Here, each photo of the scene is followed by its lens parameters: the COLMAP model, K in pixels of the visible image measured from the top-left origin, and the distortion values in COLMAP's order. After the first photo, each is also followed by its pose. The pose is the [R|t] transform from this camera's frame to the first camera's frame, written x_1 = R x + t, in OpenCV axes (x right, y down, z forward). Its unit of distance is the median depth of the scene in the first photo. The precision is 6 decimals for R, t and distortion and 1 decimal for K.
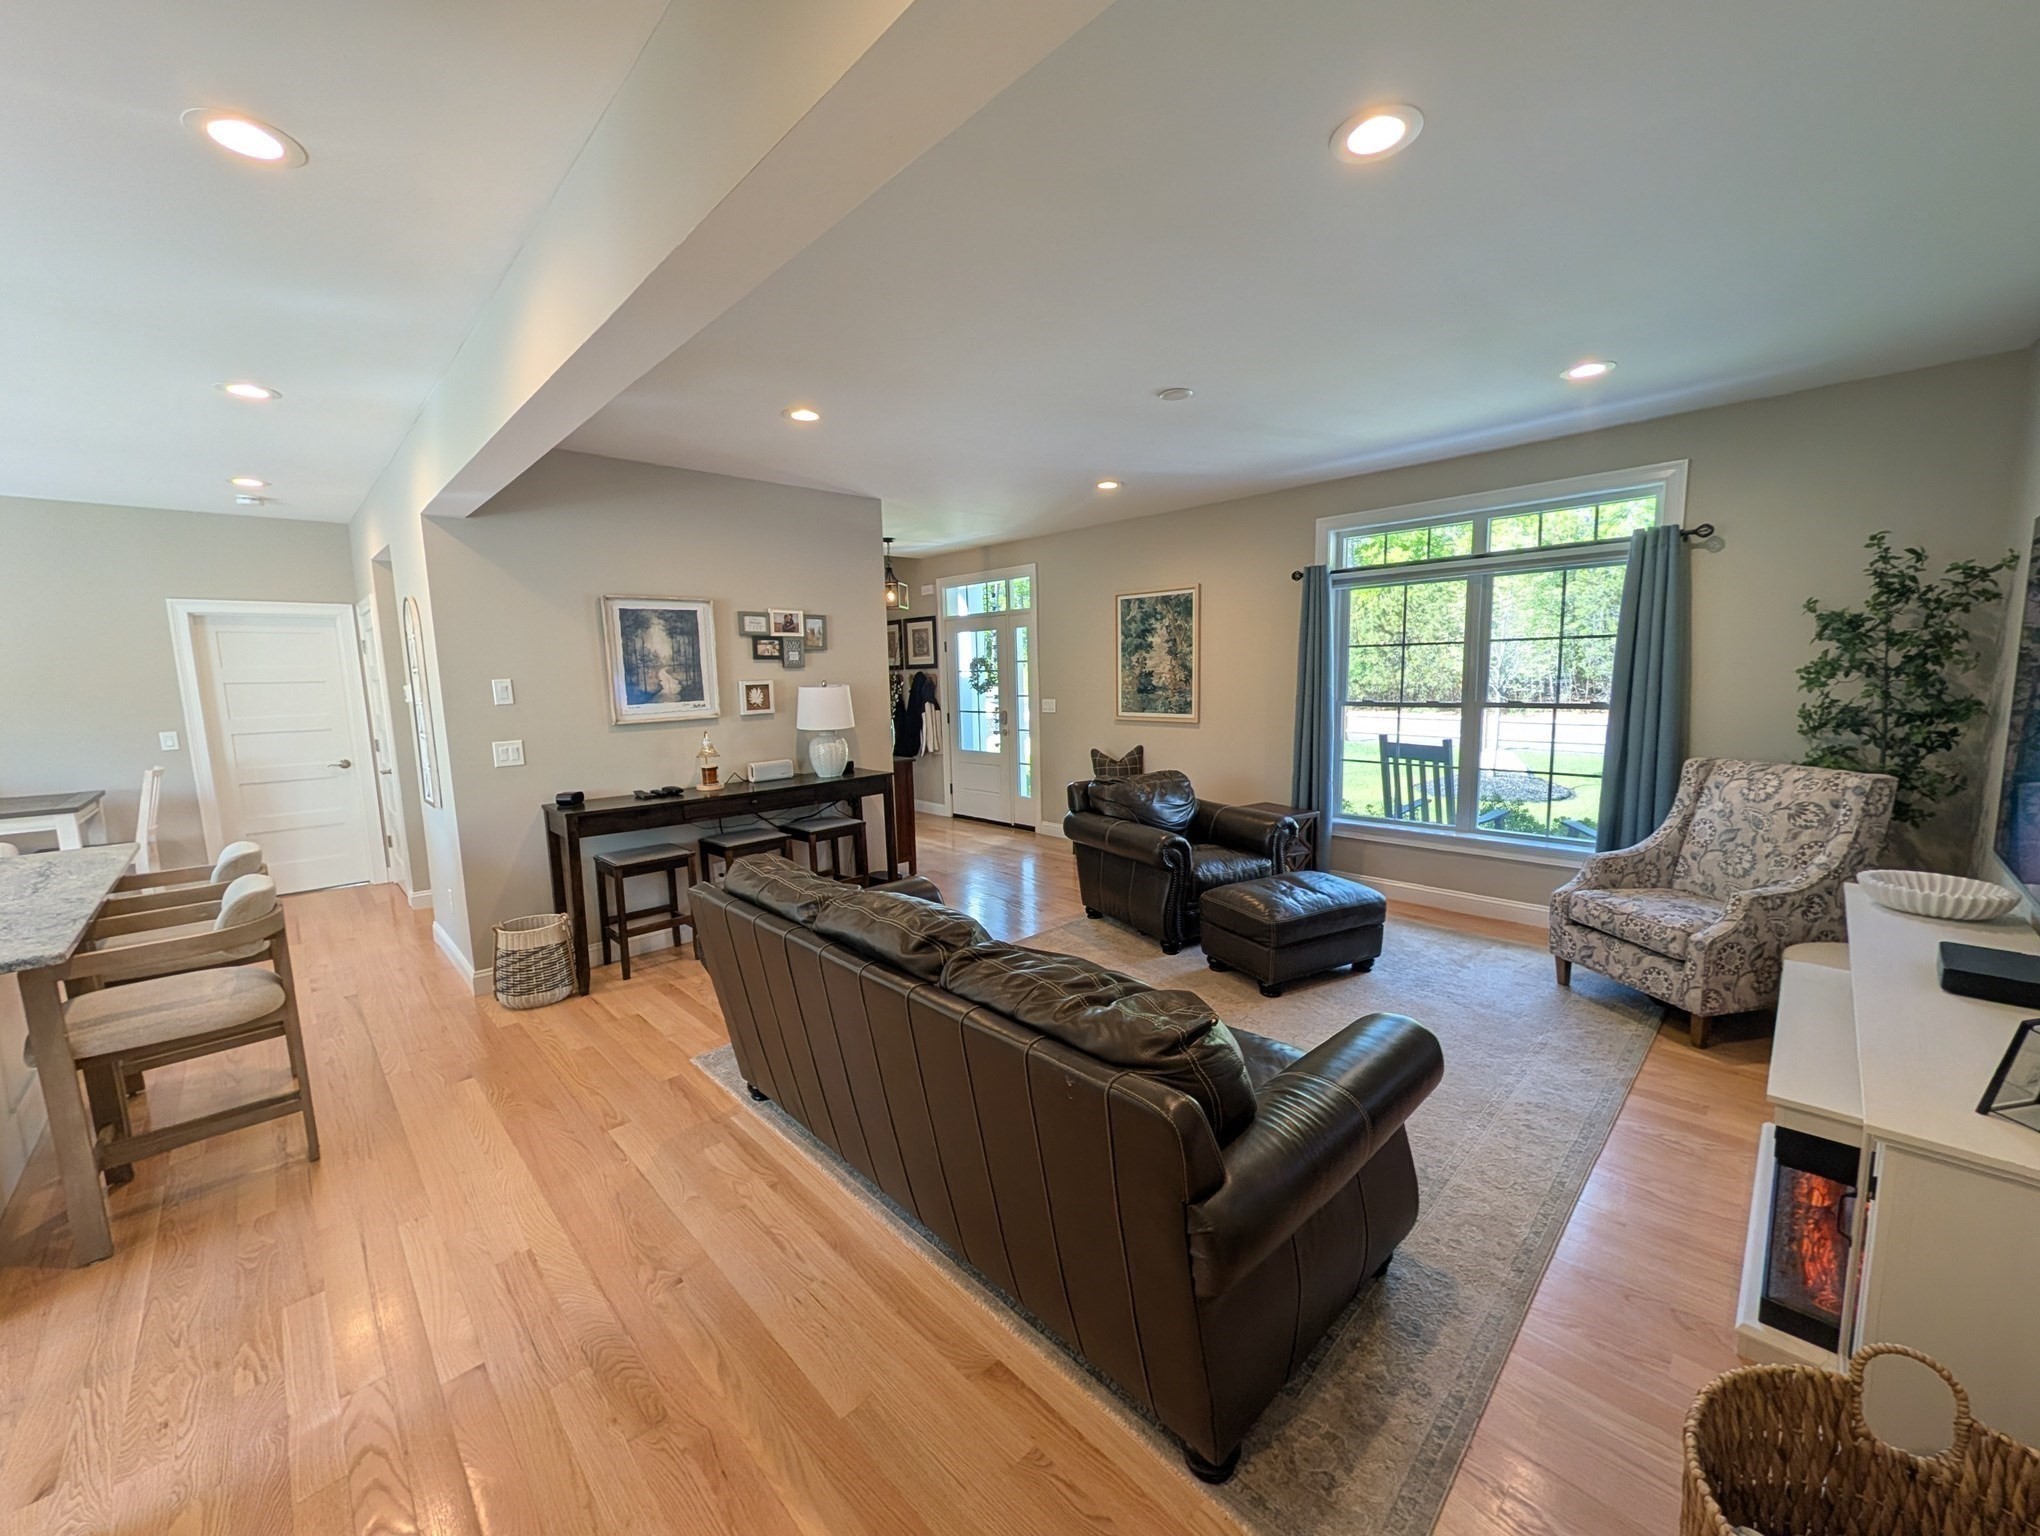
lens RADIAL K [[788.7, 0, 1024.4], [0, 788.7, 772.1], [0, 0, 1]] dist [0.001557, 0.000386]
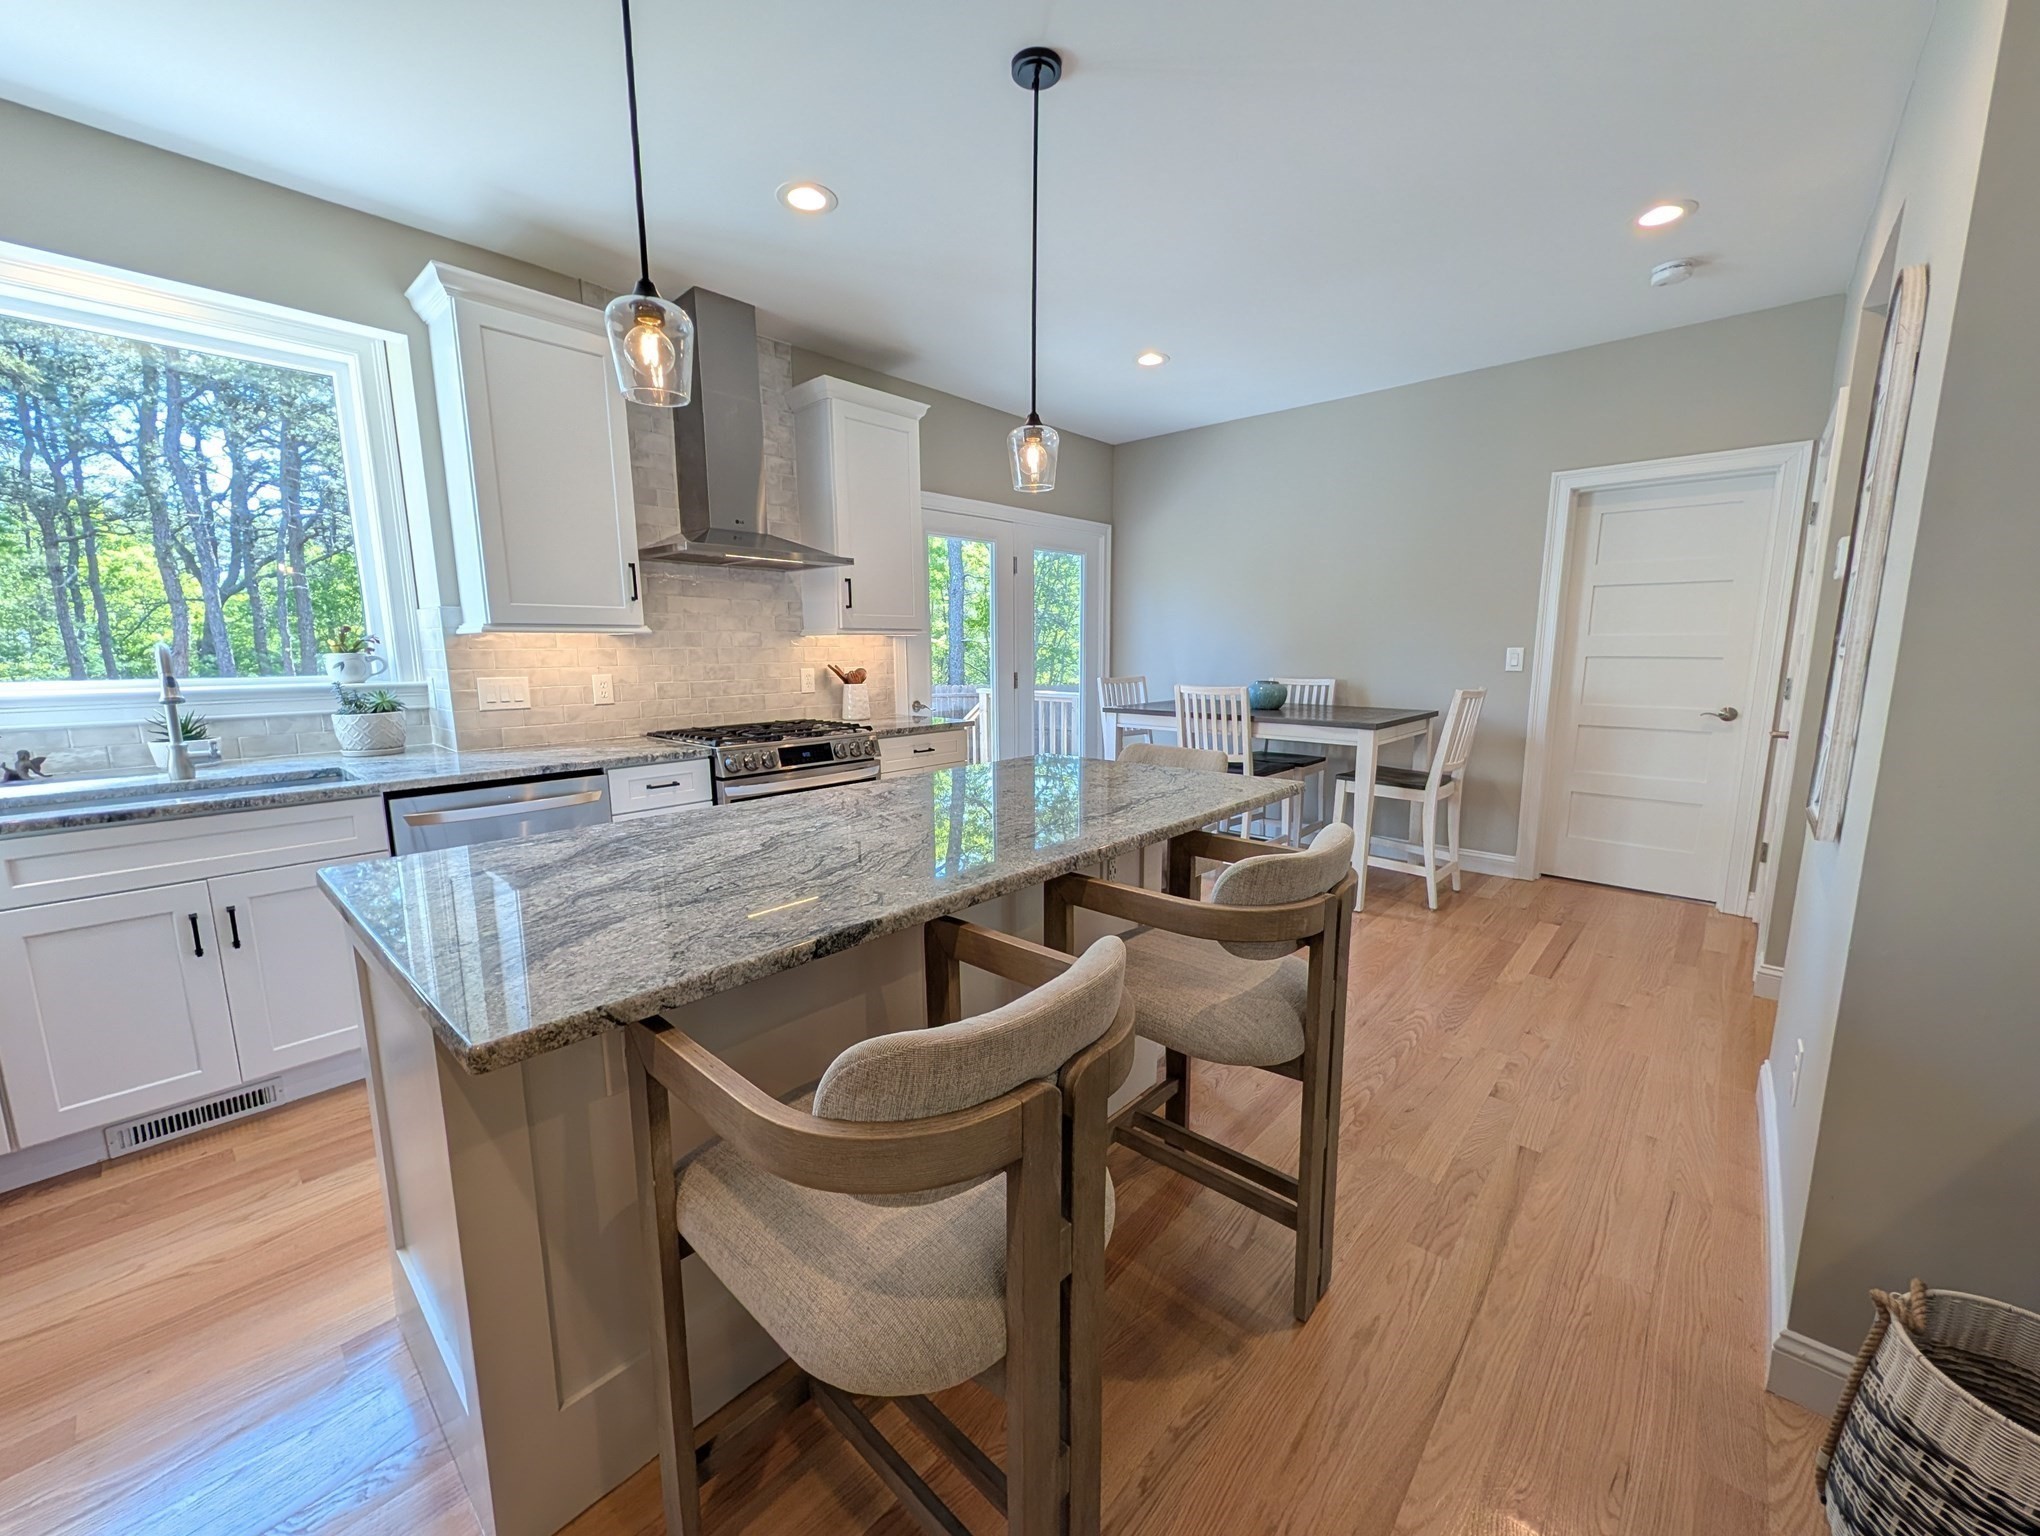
lens RADIAL K [[788.7, 0, 1027.3], [0, 788.7, 766.4], [0, 0, 1]] dist [0.001557, 0.000386]
pose [[0.071491, 0.183226, -0.980468, -0.328746], [-0.129551, 0.976362, 0.173012, -0.007942], [0.988992, 0.114651, 0.093538, 0.470712]]
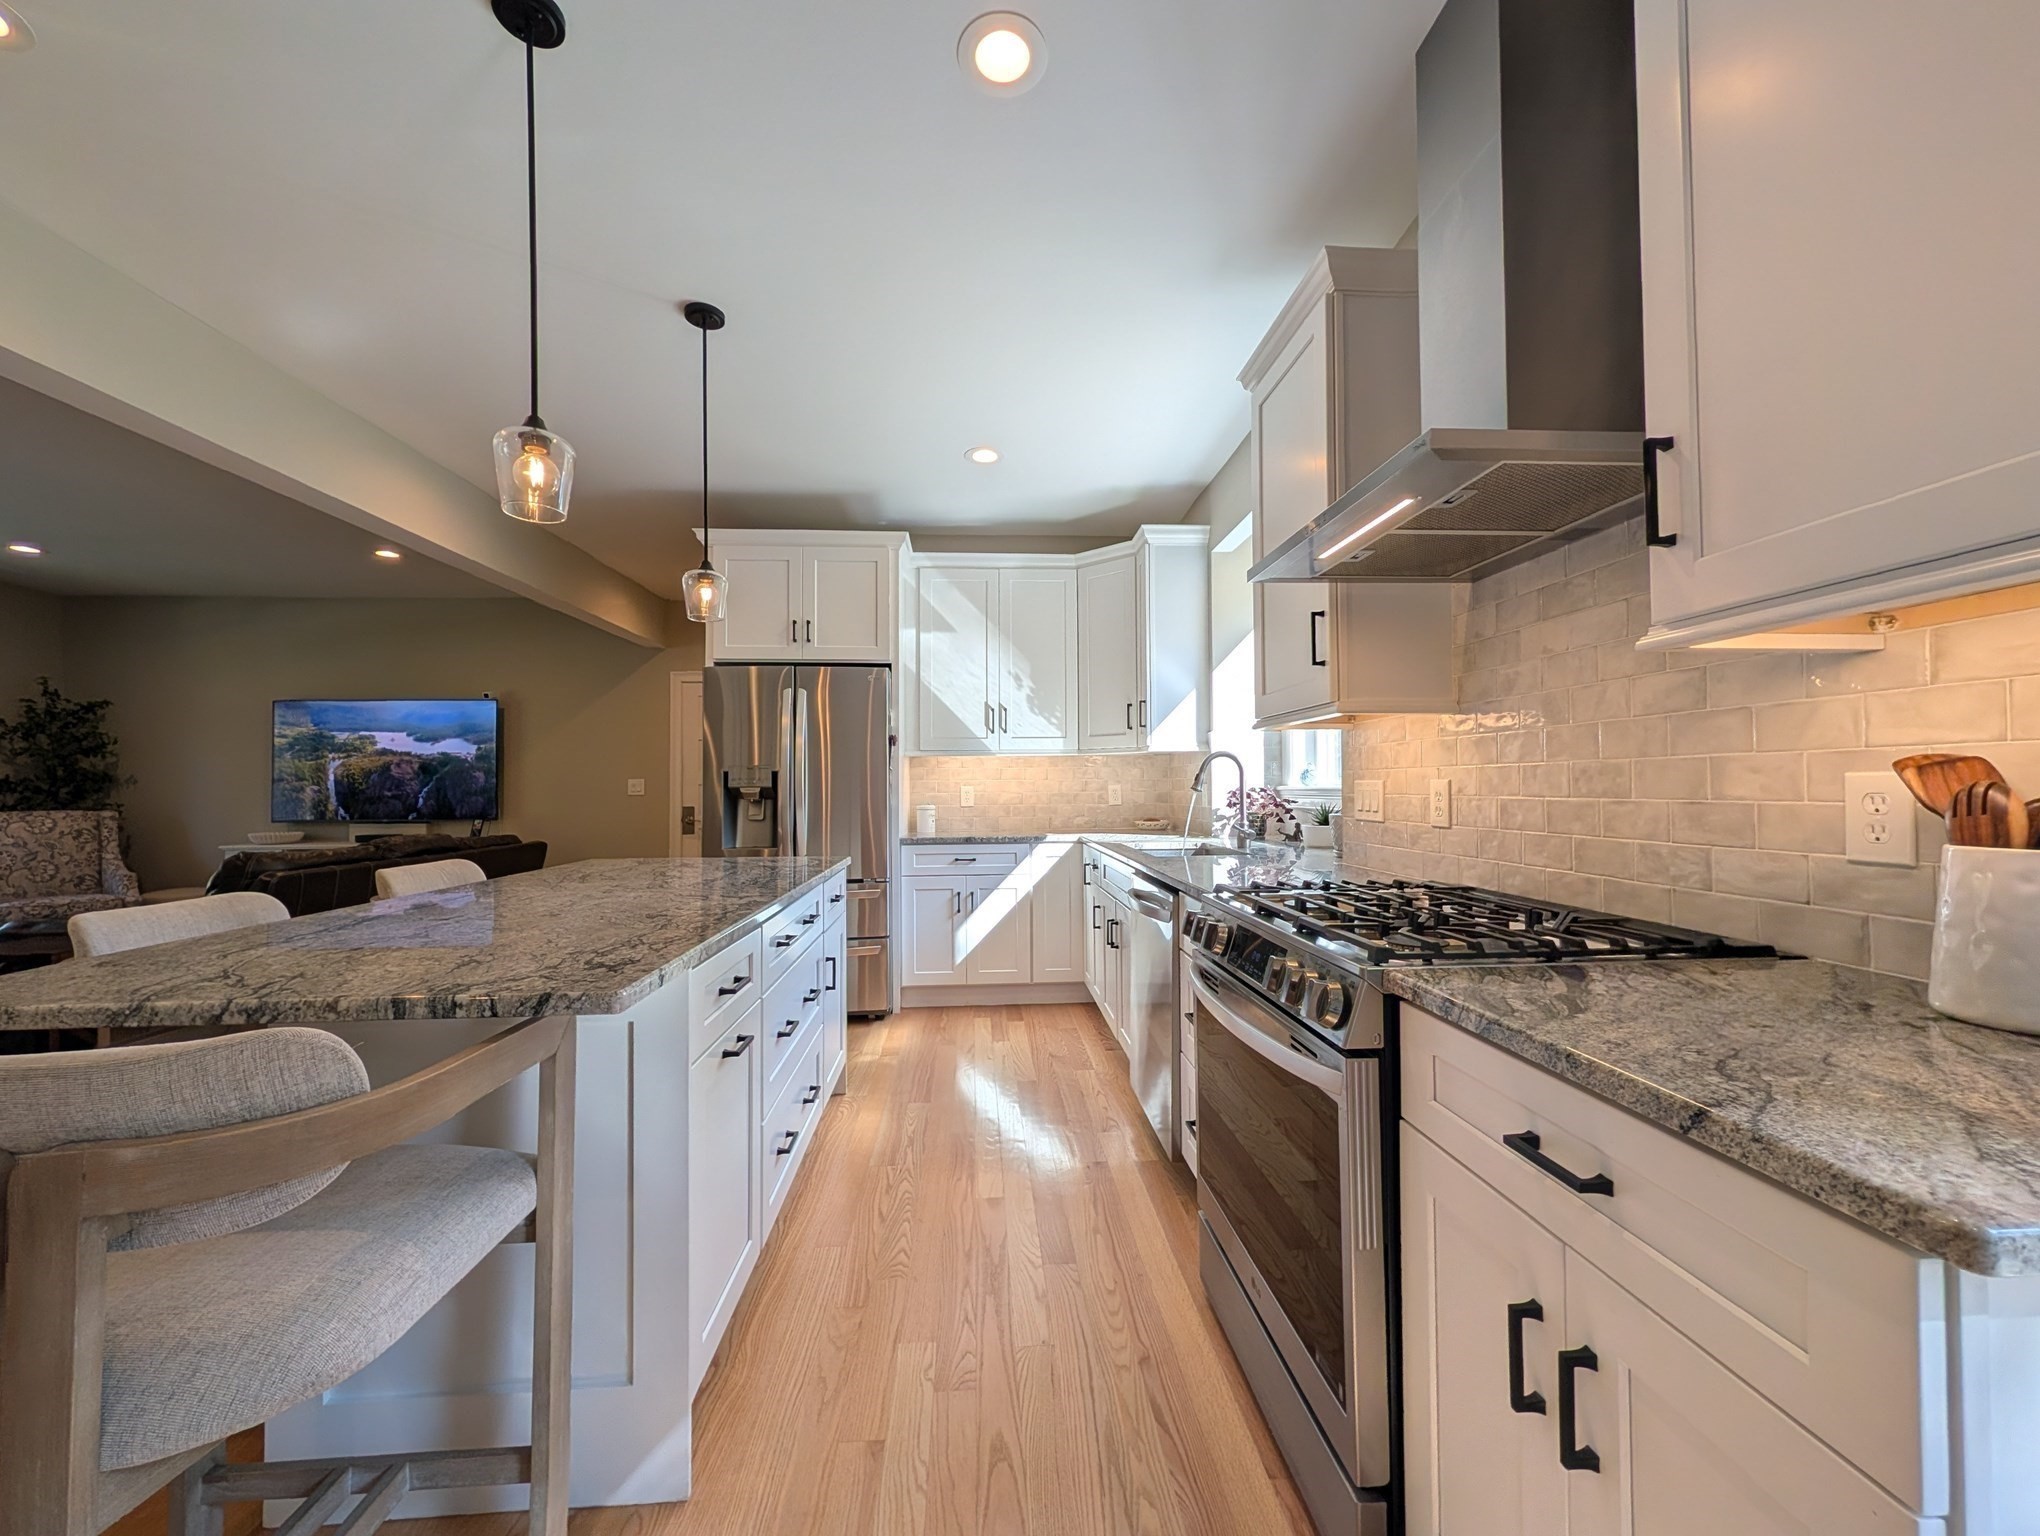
lens RADIAL K [[788.7, 0, 1022.6], [0, 788.7, 770.1], [0, 0, 1]] dist [0.001557, 0.000386]
pose [[-0.757220, 0.045080, 0.651602, -1.109389], [0.111265, 0.991937, 0.060675, 0.022835], [-0.643613, 0.118445, -0.756130, 0.622894]]
